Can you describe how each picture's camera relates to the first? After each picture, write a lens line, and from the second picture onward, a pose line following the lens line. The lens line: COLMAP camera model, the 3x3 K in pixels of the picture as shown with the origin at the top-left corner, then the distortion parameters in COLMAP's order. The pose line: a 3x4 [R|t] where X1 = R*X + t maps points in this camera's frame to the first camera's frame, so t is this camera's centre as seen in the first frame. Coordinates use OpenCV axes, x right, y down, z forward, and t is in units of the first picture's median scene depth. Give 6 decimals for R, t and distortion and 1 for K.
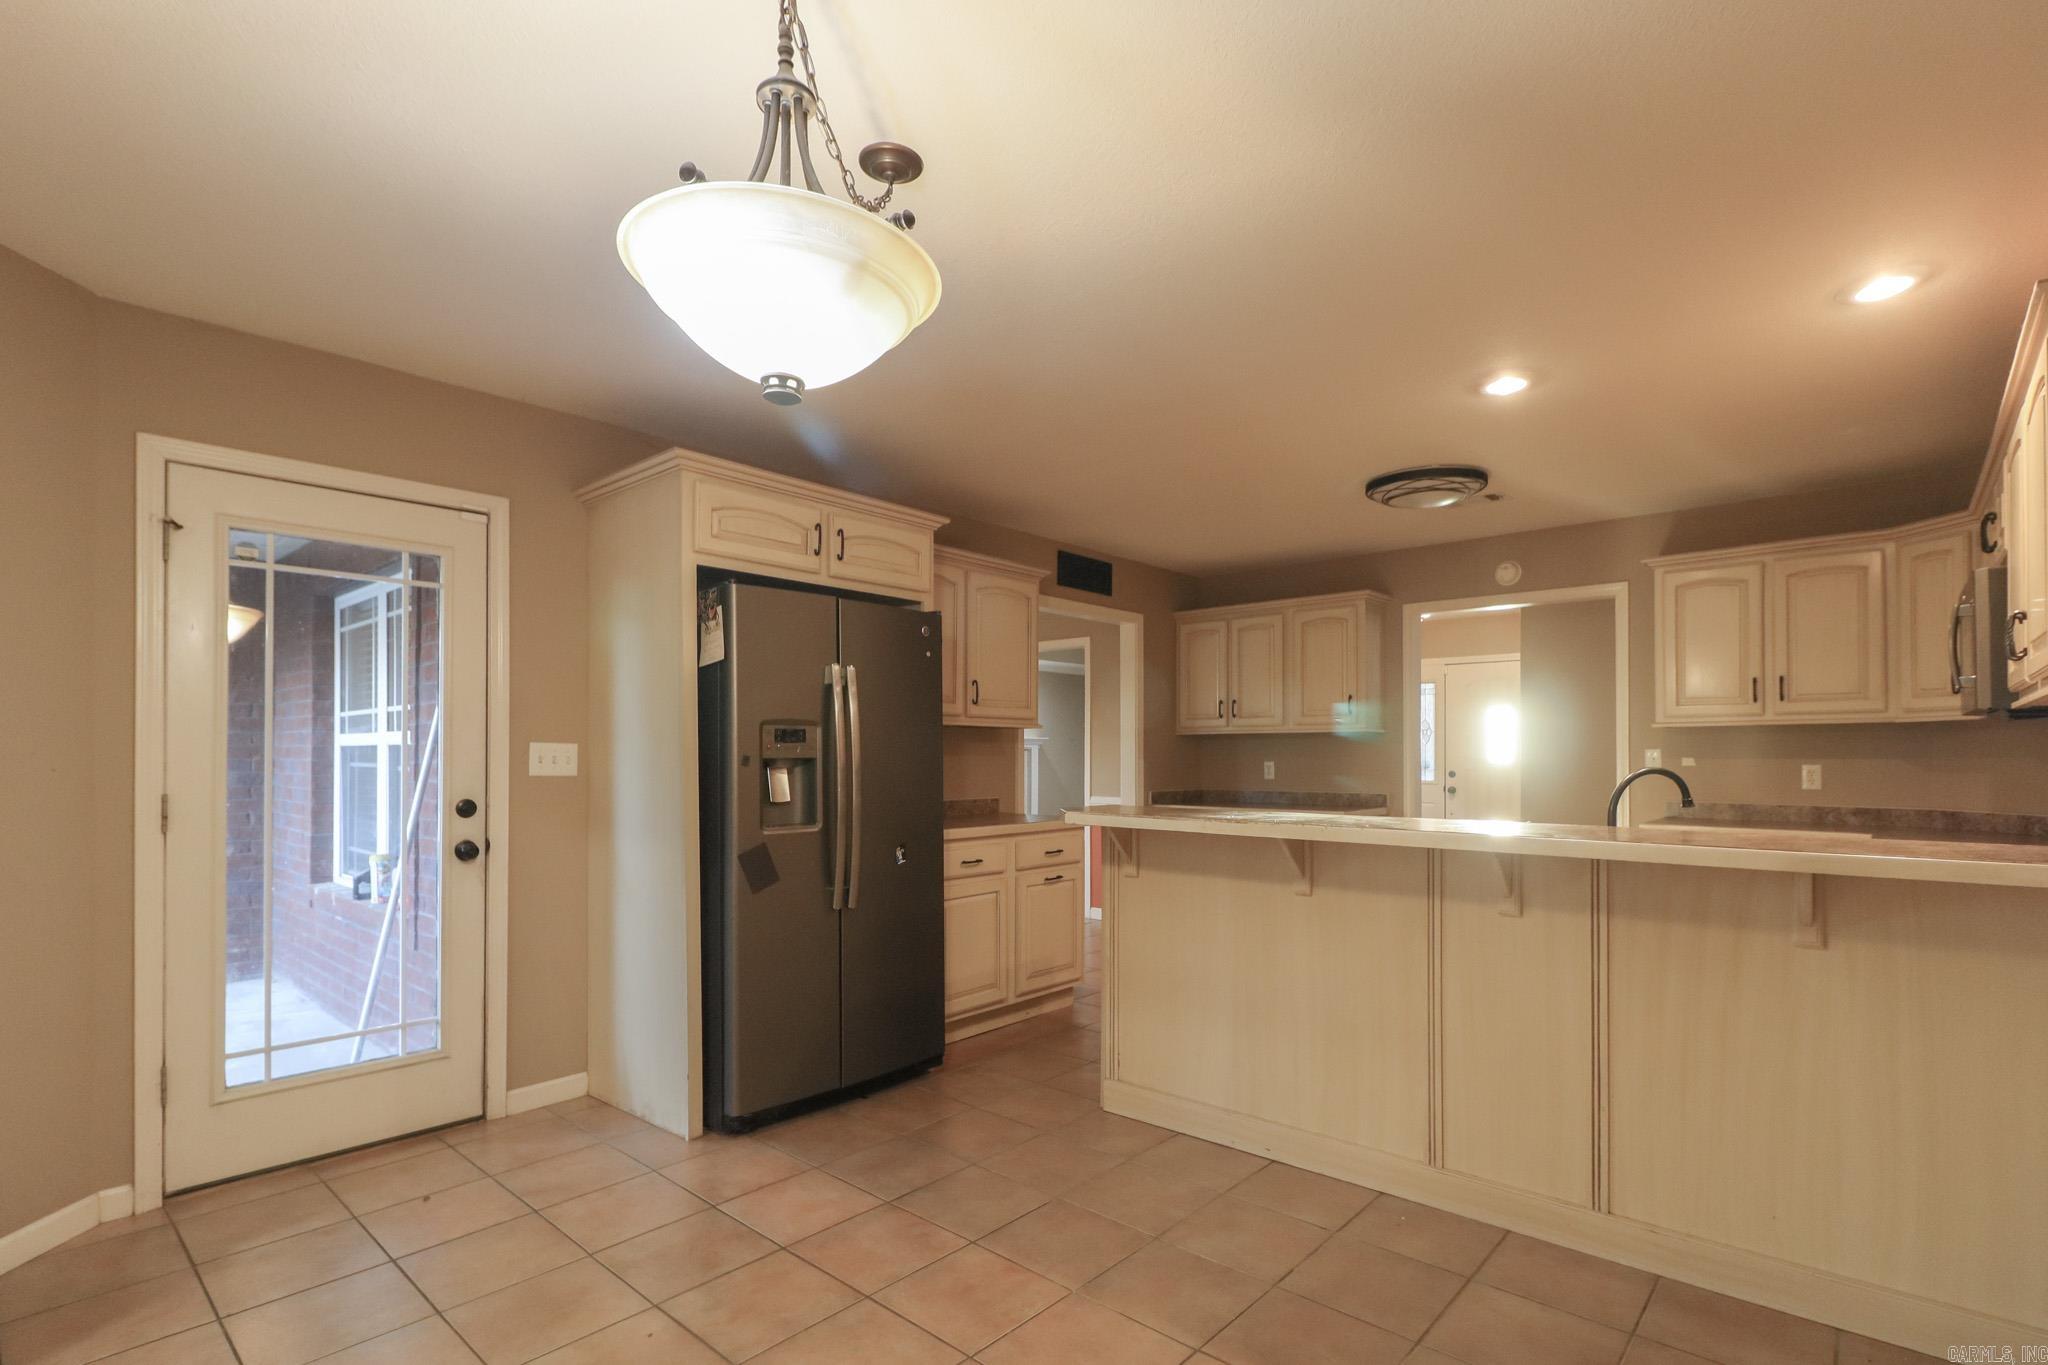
lens RADIAL K [[975.5, 0, 1027.3], [0, 975.5, 736.1], [0, 0, 1]] dist [0.010761, -0.000287]
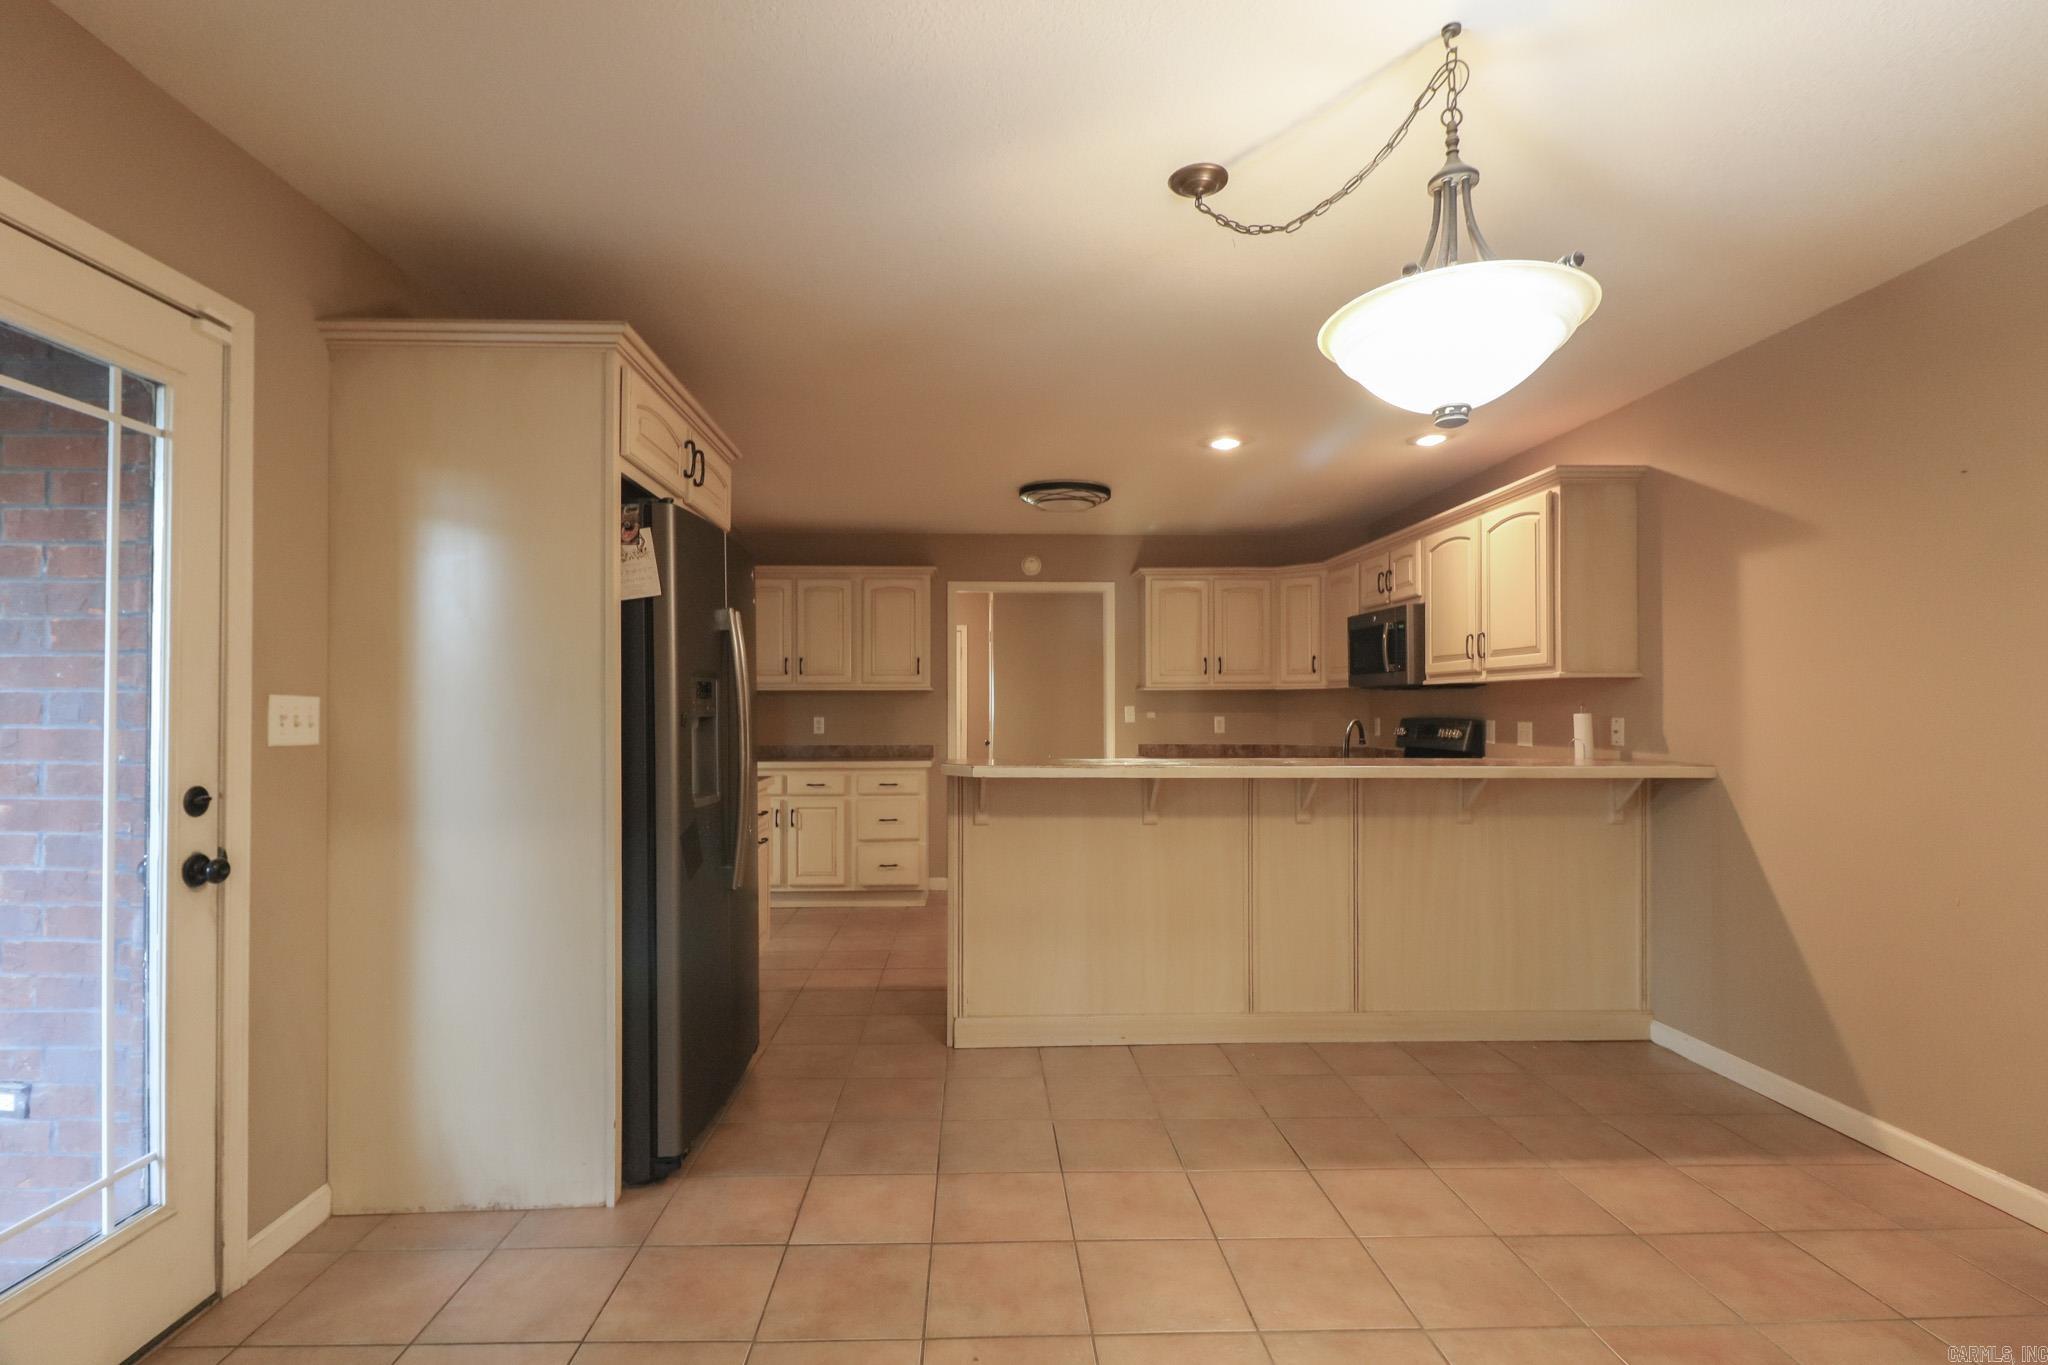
lens RADIAL K [[951.4, 0, 1024.0], [0, 951.4, 682.5], [0, 0, 1]] dist [0.025640, -0.018801]
pose [[0.727581, 0.018596, 0.685770, -0.595768], [-0.012232, 0.999825, -0.014134, 0.001615], [-0.685913, 0.001896, 0.727681, 0.202027]]
